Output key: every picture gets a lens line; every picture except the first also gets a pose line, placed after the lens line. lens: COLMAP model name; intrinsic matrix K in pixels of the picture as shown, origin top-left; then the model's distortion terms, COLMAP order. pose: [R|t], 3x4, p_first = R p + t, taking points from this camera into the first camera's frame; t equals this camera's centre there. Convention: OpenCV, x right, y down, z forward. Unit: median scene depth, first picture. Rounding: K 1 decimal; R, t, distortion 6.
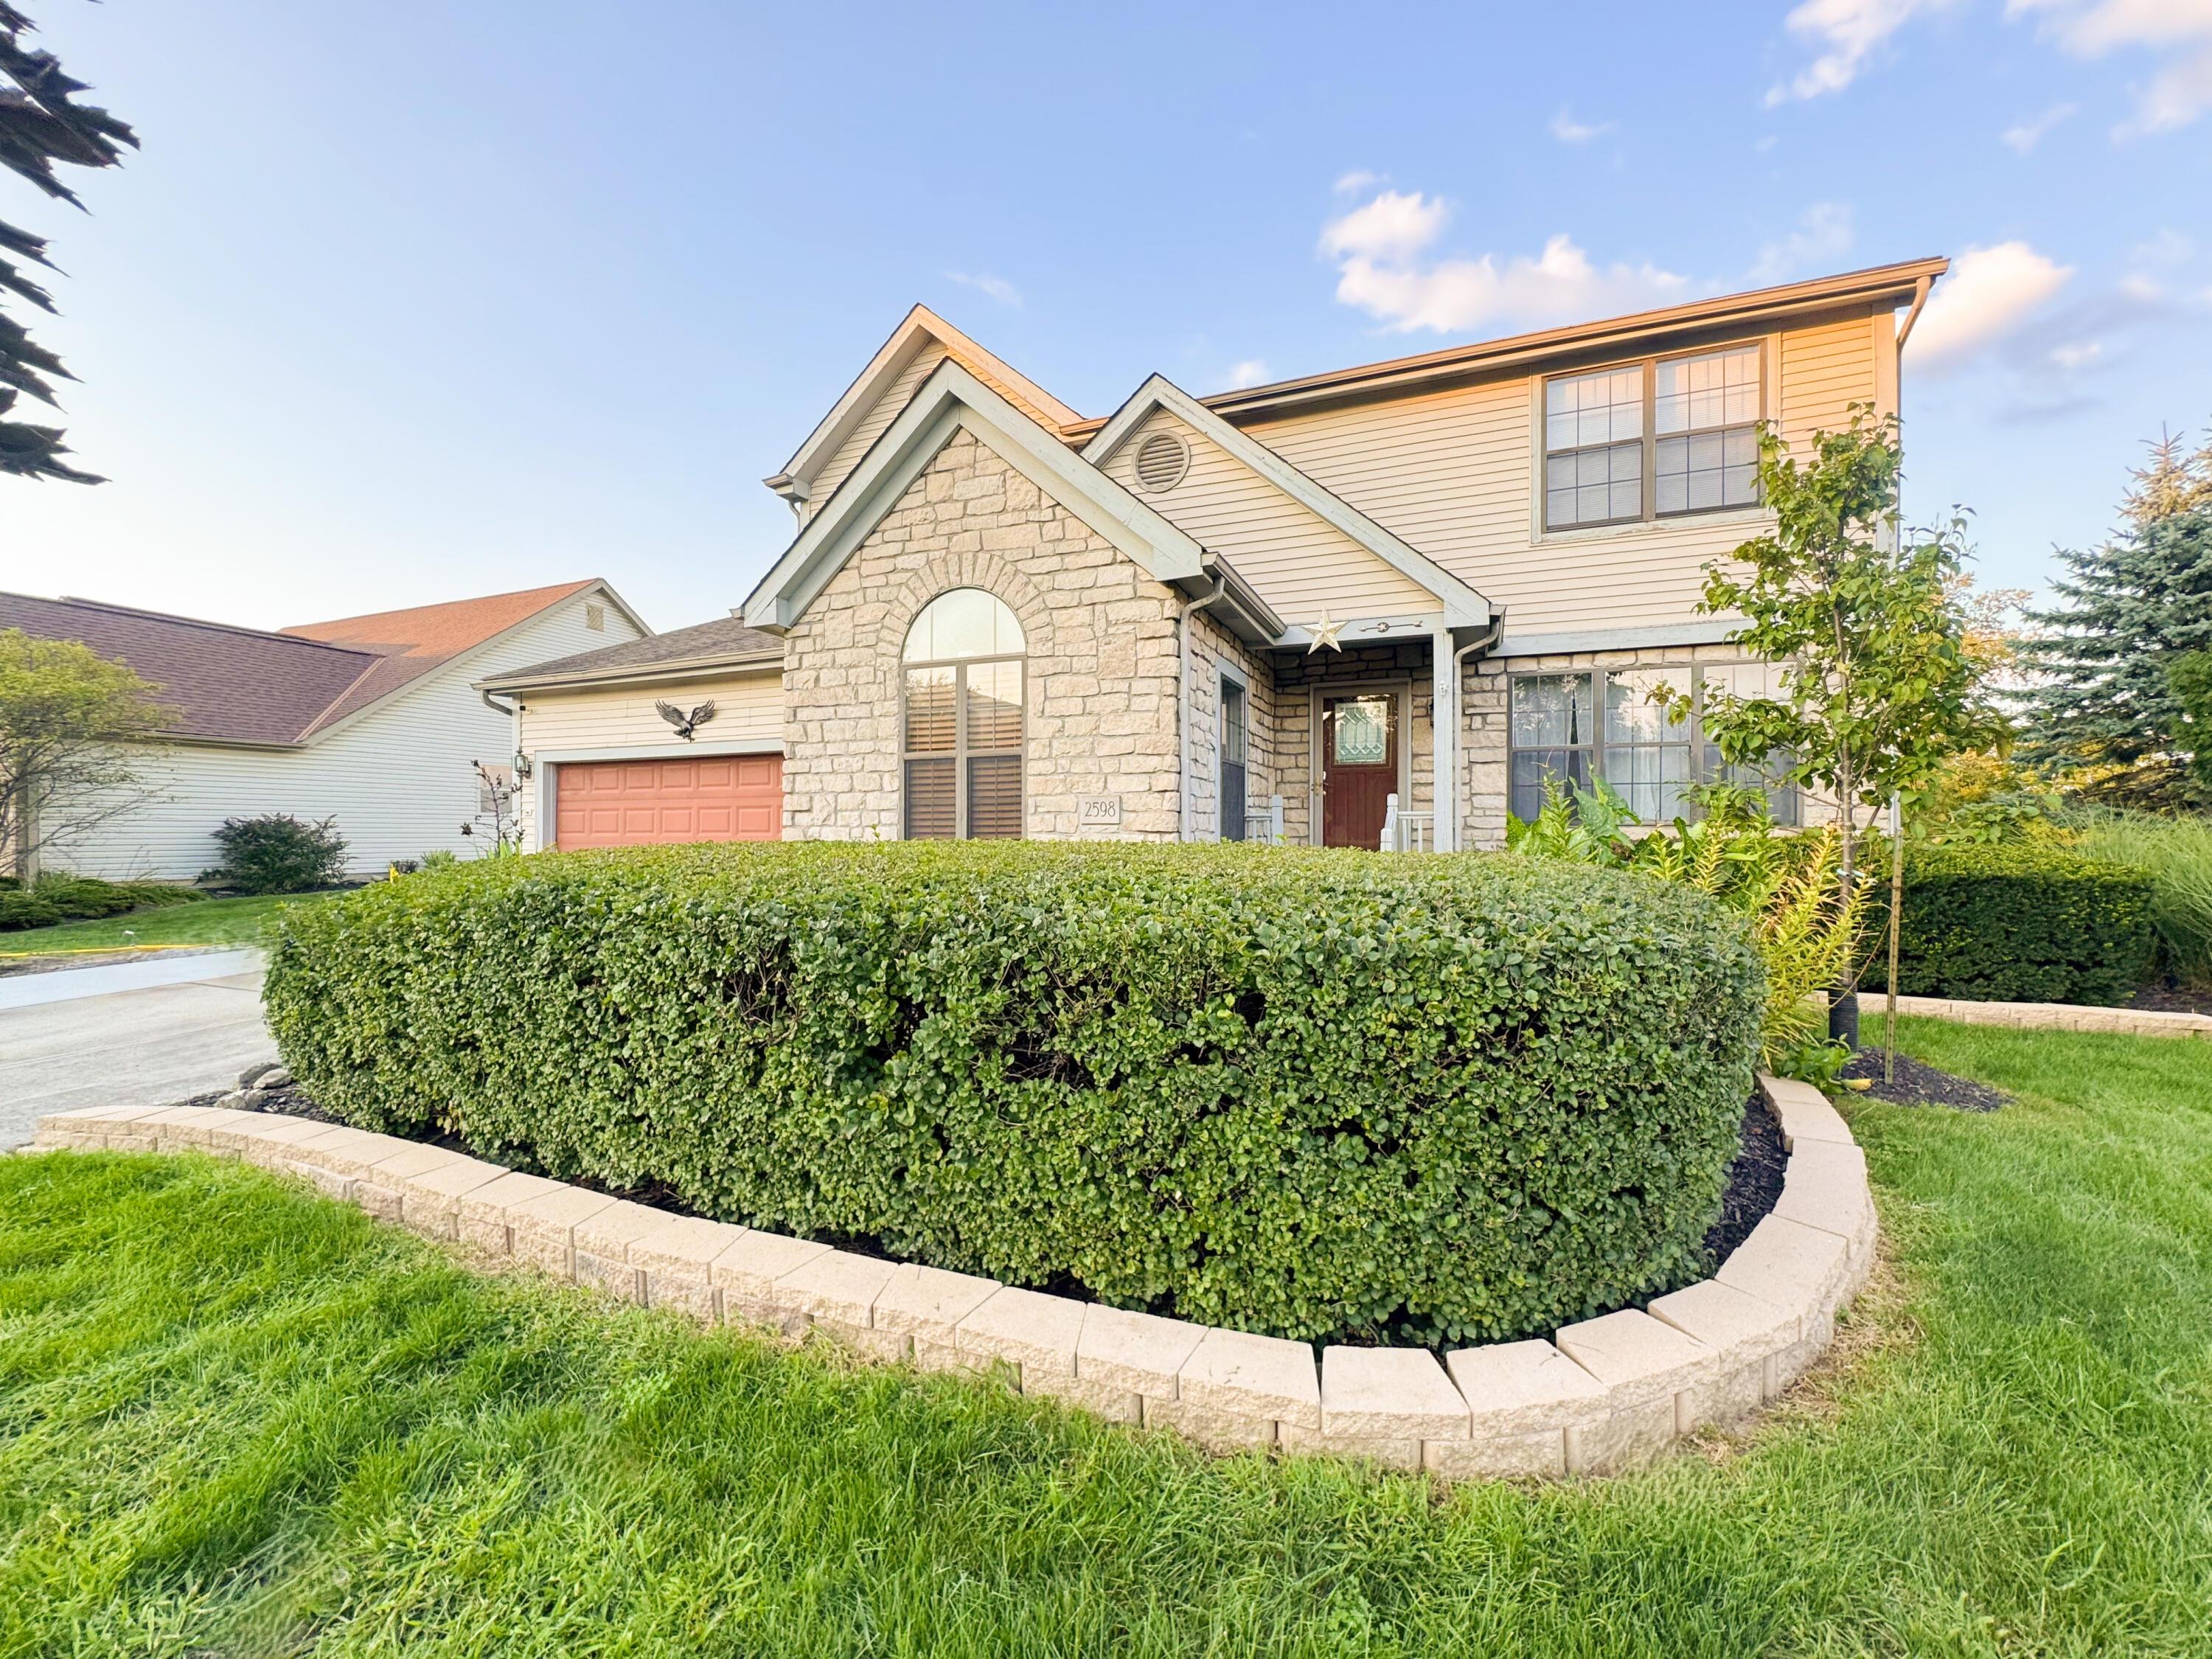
lens RADIAL K [[909.4, 0, 1103.1], [0, 909.4, 831.8], [0, 0, 1]] dist [-0.000051, -0.001068]
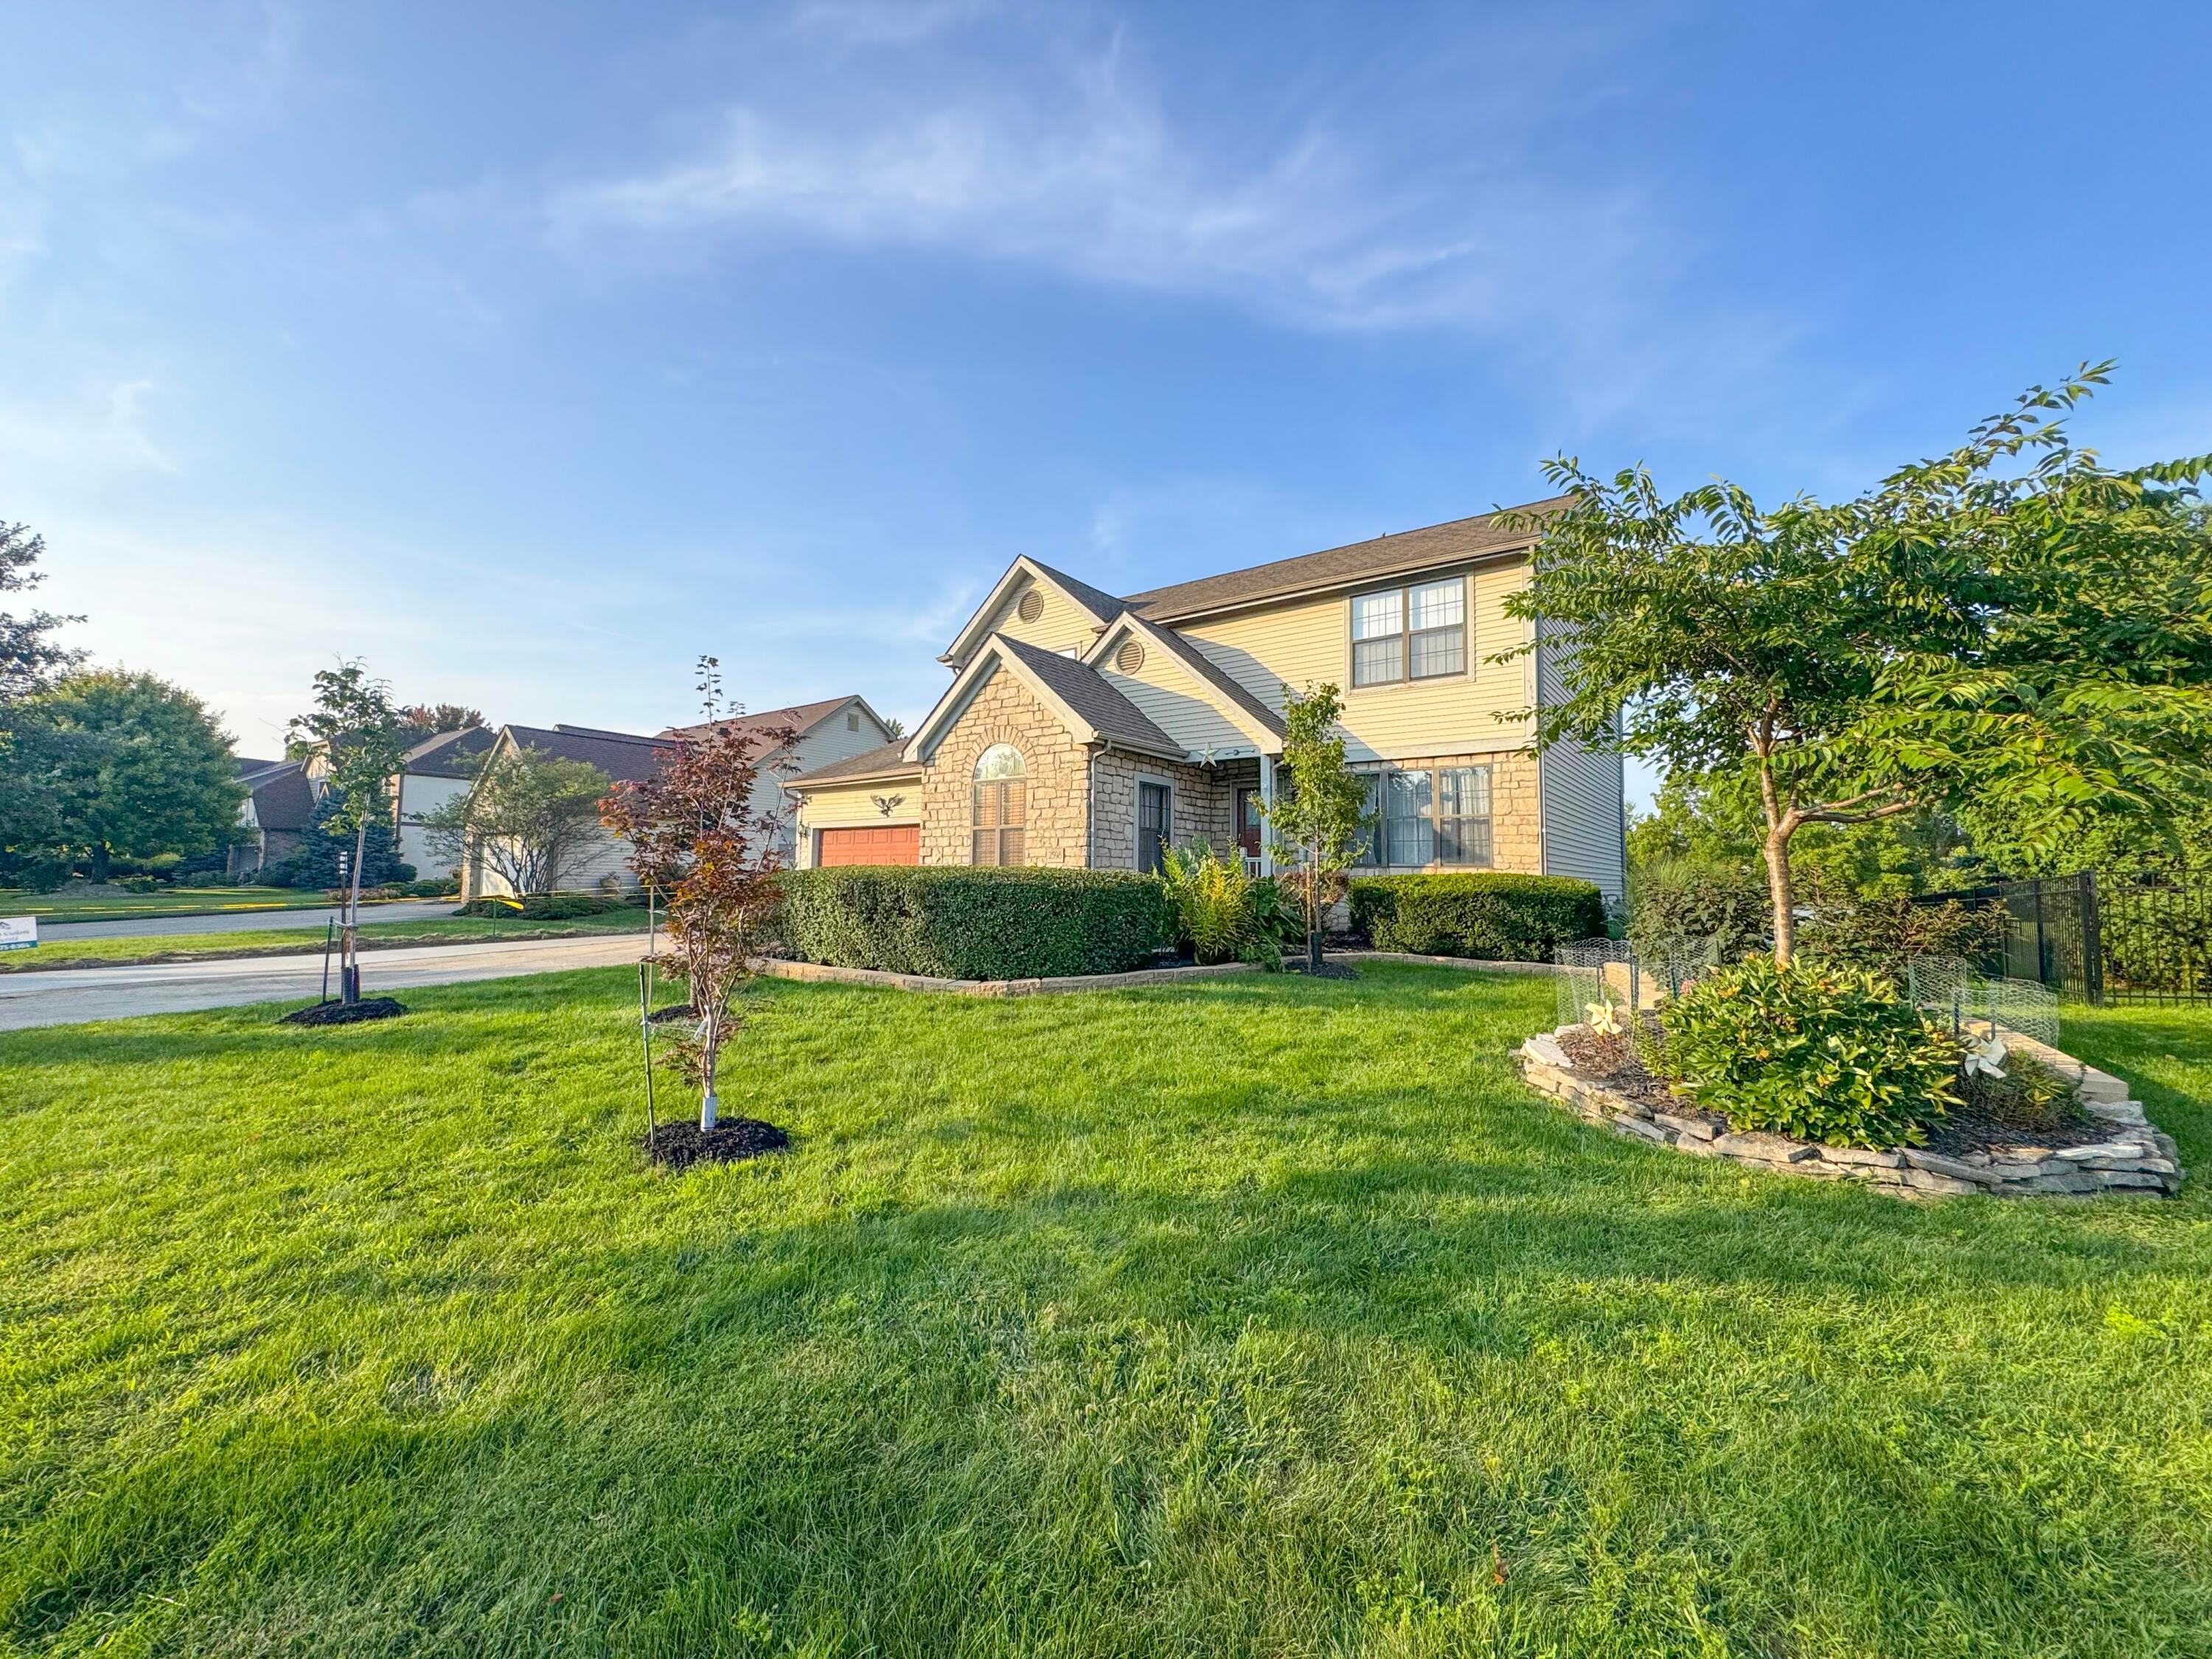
lens RADIAL K [[909.4, 0, 1103.4], [0, 909.4, 815.8], [0, 0, 1]] dist [-0.000051, -0.001068]
pose [[0.967898, -0.008248, -0.251209, 0.512290], [-0.010218, 0.997344, -0.072116, 0.027411], [0.251137, 0.072367, 0.965243, -0.772391]]
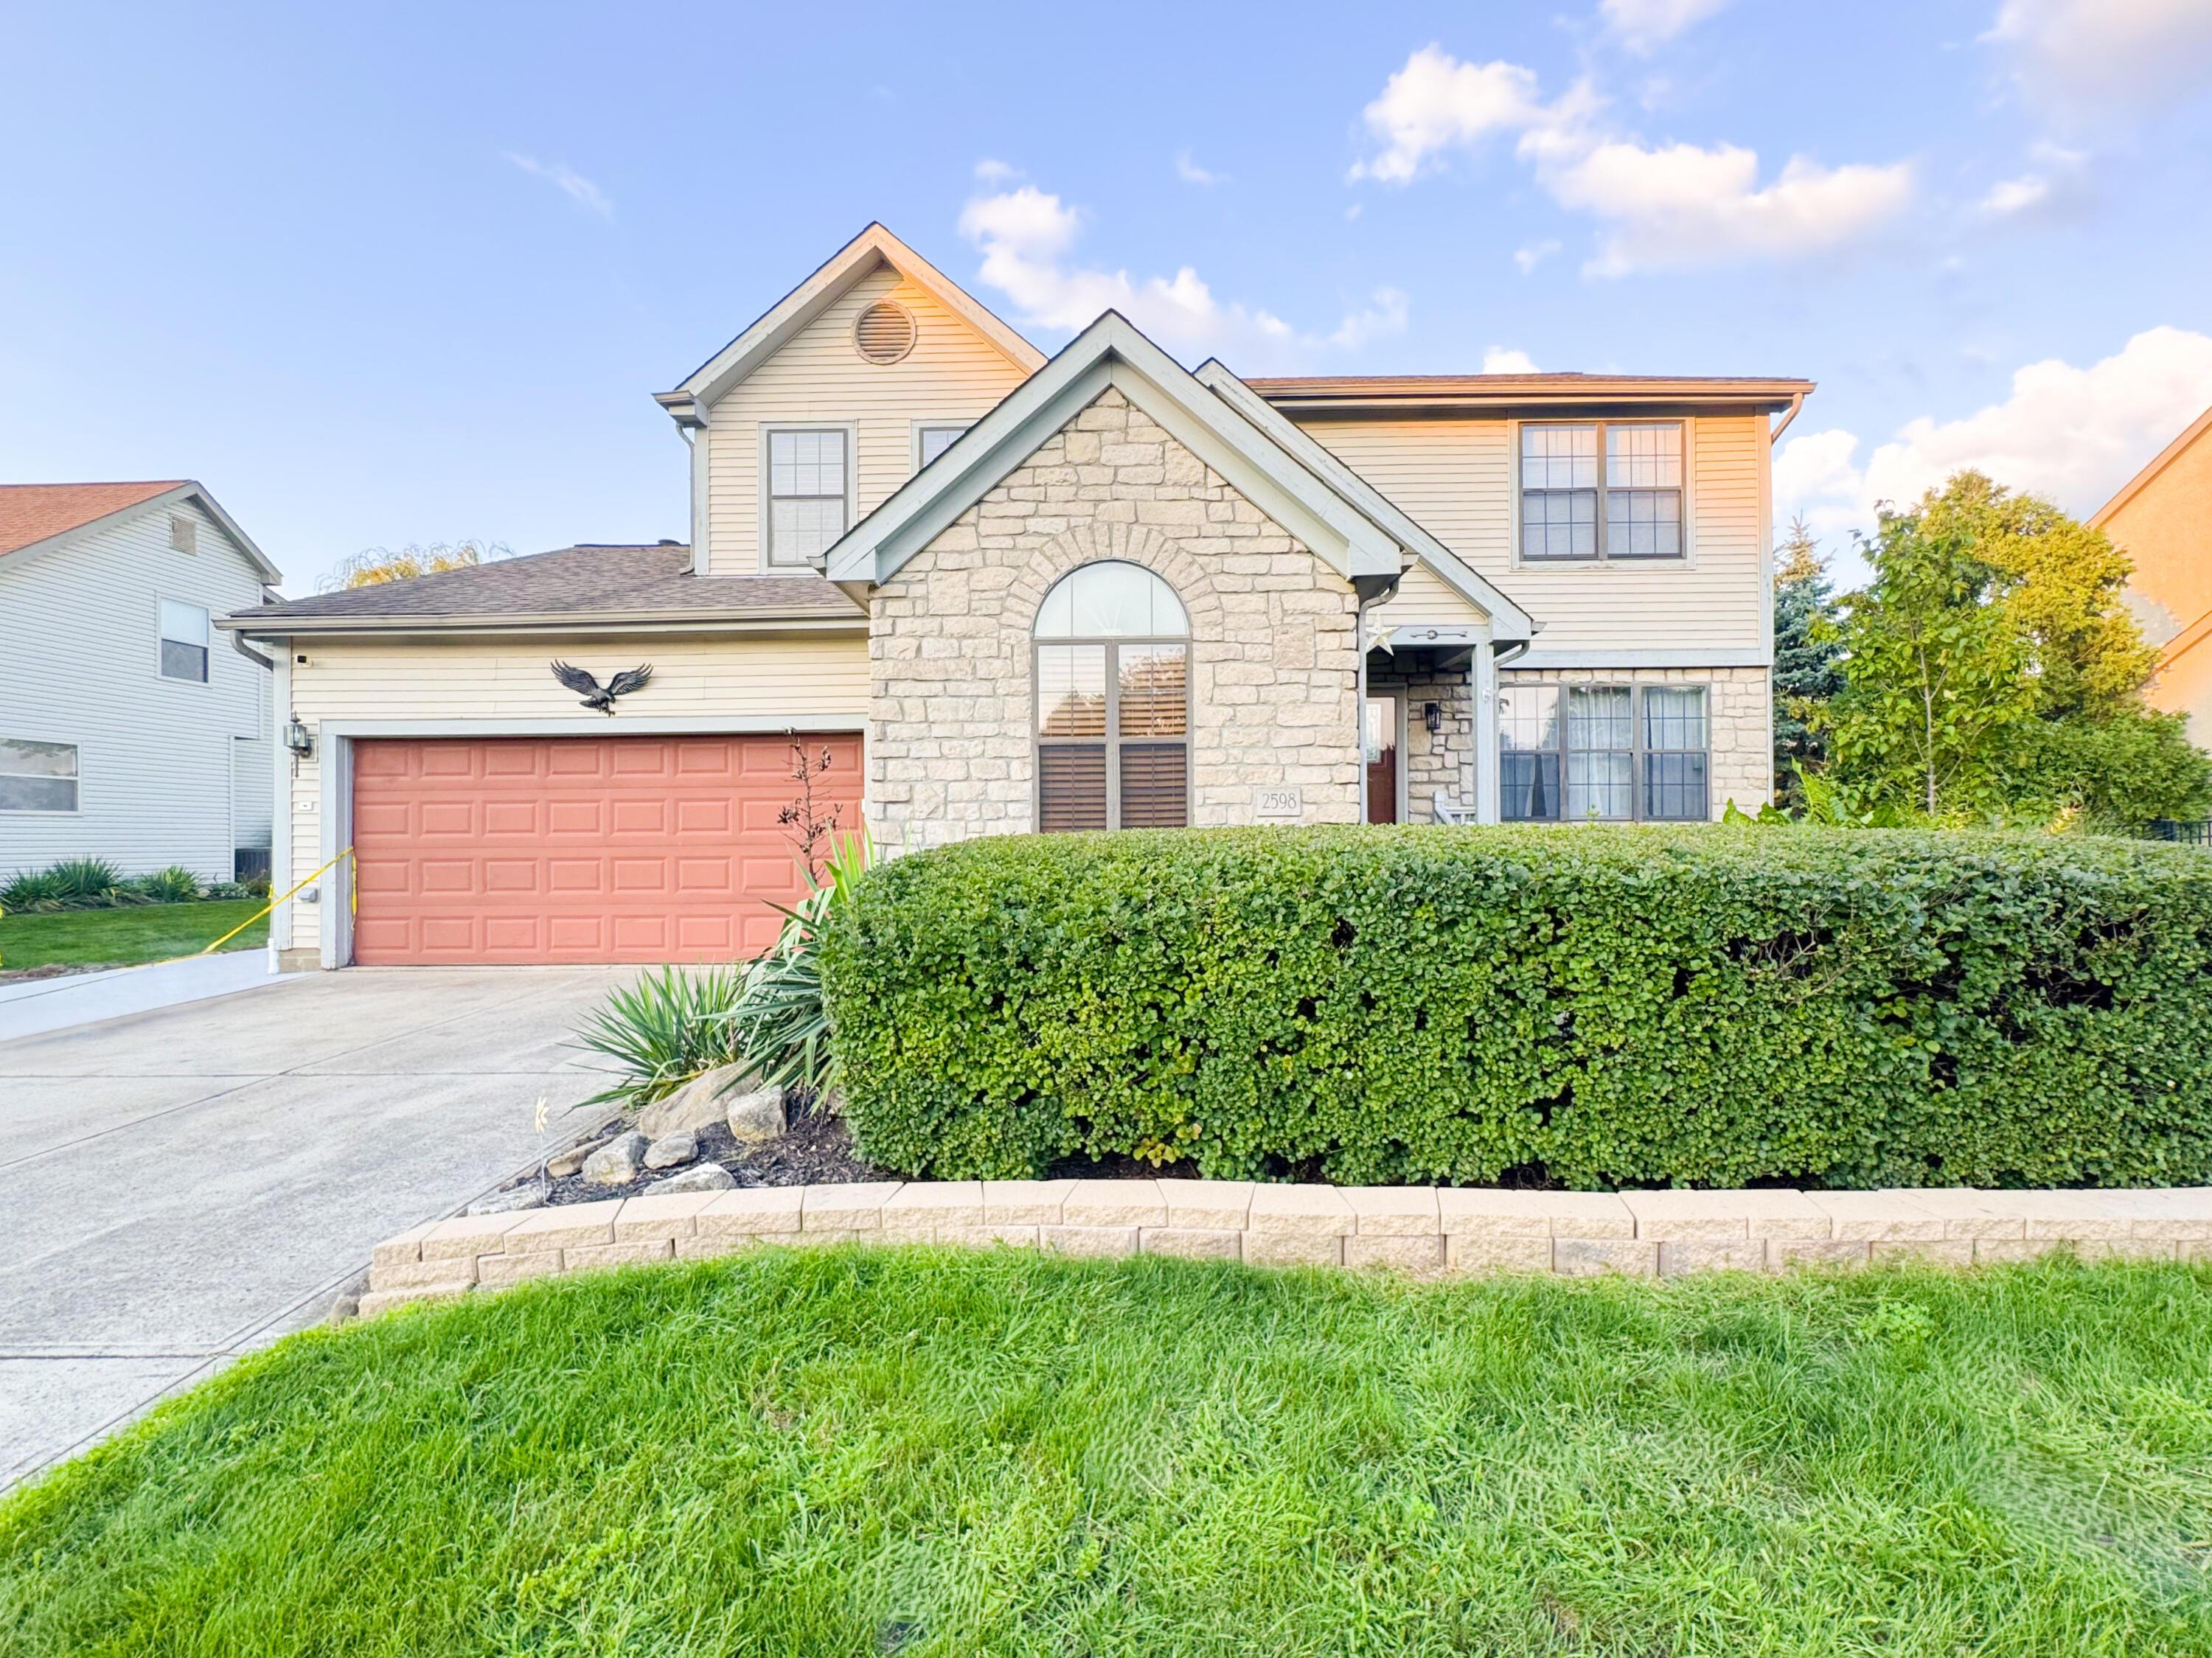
lens RADIAL K [[974.9, 0, 1117.2], [0, 974.9, 838.6], [0, 0, 1]] dist [-0.000826, 0.000015]
pose [[0.928443, -0.006471, 0.371418, -0.476356], [0.006430, 0.999978, 0.001348, 0.011722], [-0.371419, 0.001137, 0.928465, 0.072424]]
